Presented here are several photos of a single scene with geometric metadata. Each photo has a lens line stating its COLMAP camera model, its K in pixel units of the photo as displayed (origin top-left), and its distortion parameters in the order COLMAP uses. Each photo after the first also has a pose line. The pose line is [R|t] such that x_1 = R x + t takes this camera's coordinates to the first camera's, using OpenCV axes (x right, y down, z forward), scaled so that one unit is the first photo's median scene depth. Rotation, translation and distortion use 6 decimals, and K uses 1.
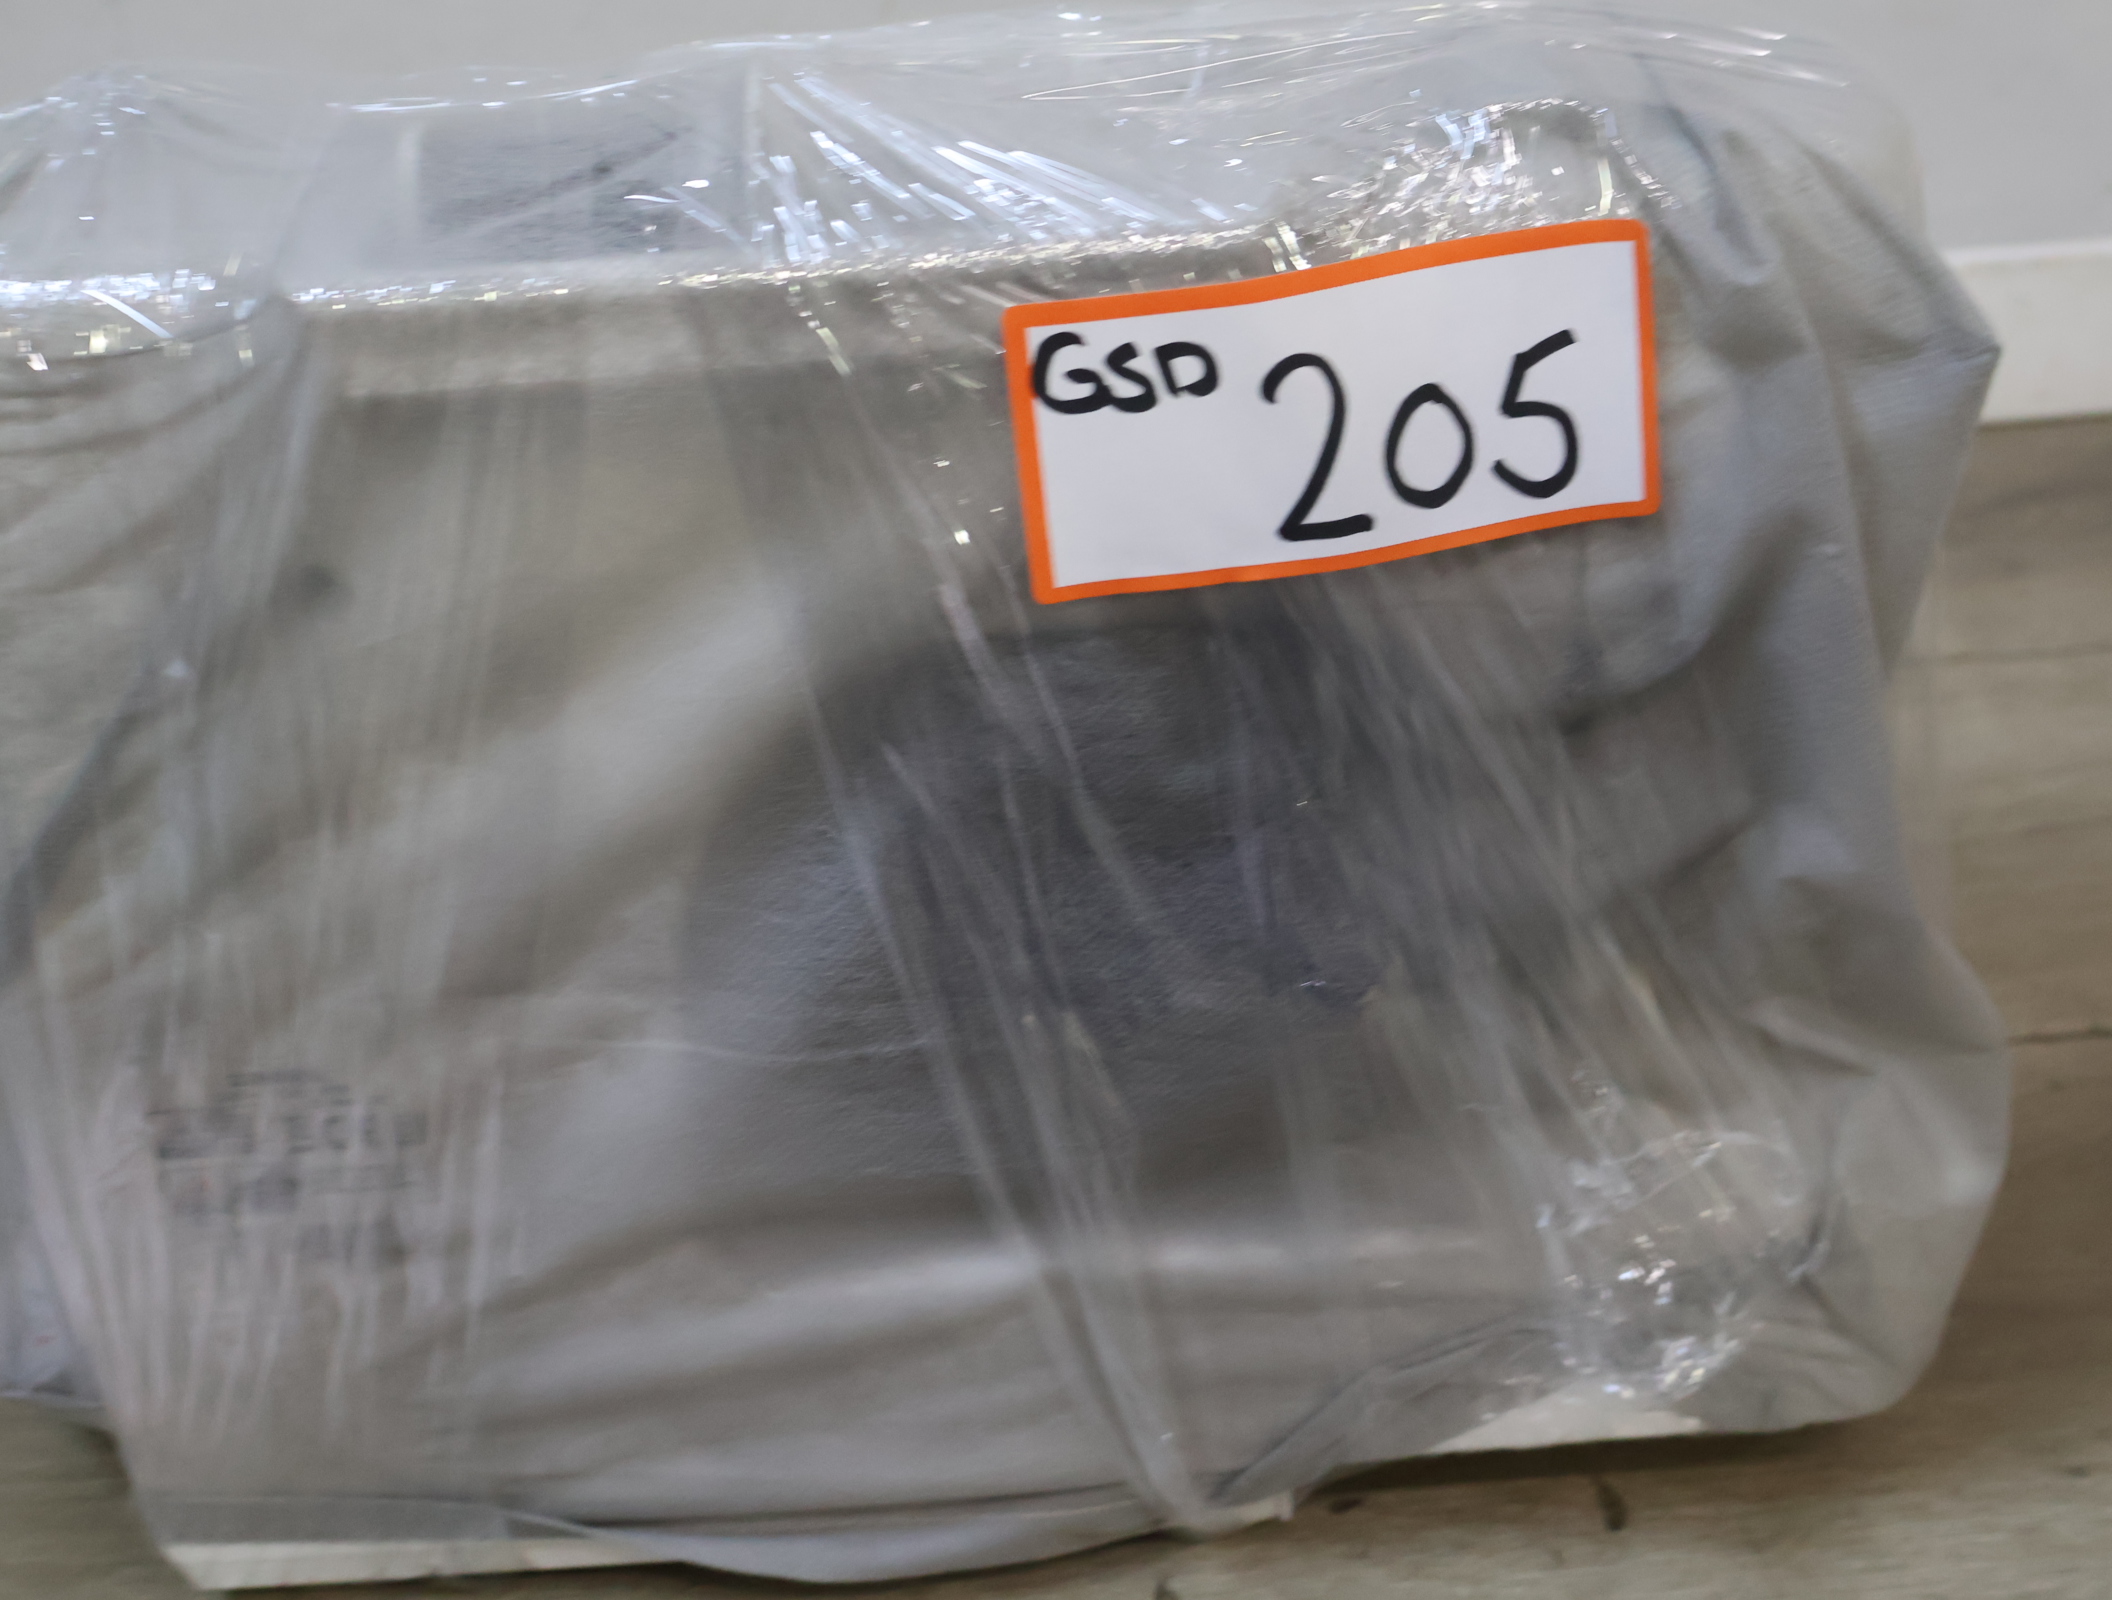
lens RADIAL K [[2399.0, 0, 1056.0], [0, 2399.0, 800.0], [0, 0, 1]] dist [-0.000590, 0.024981]
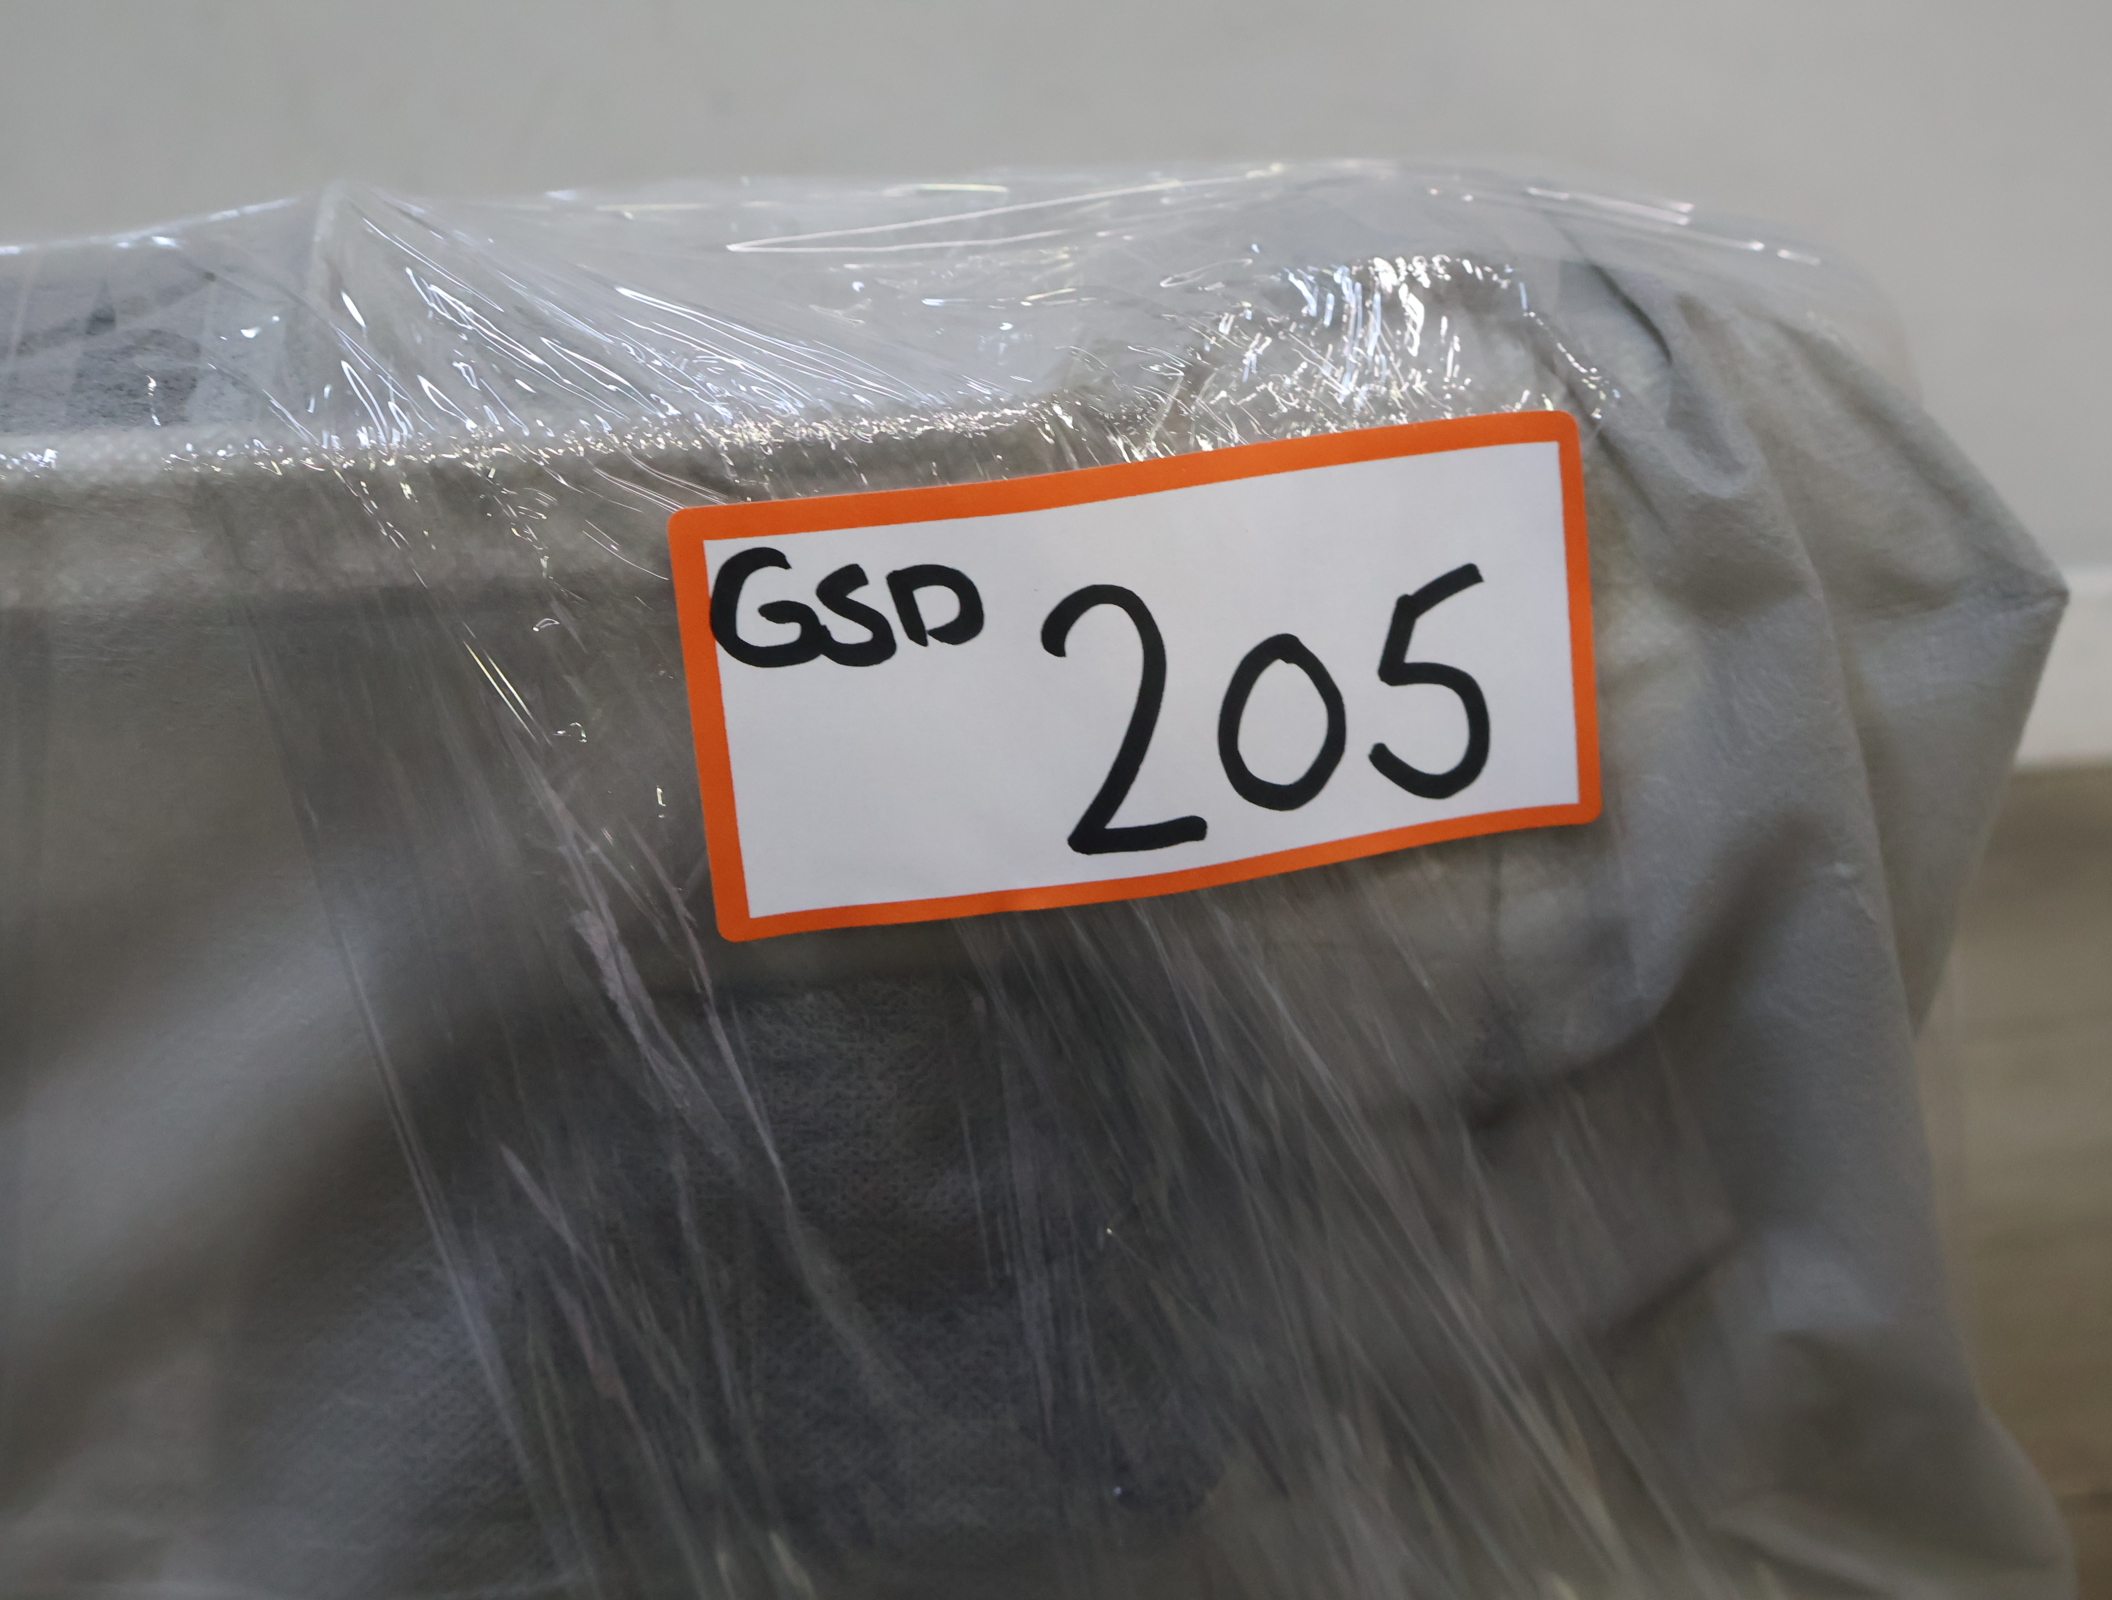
lens RADIAL K [[2399.0, 0, 1056.0], [0, 2399.0, 800.0], [0, 0, 1]] dist [-0.000590, 0.024981]
pose [[0.997768, 0.008472, 0.066241, 0.041772], [0.002032, 0.987609, -0.156919, -0.013523], [-0.066750, 0.156704, 0.985387, 0.307083]]
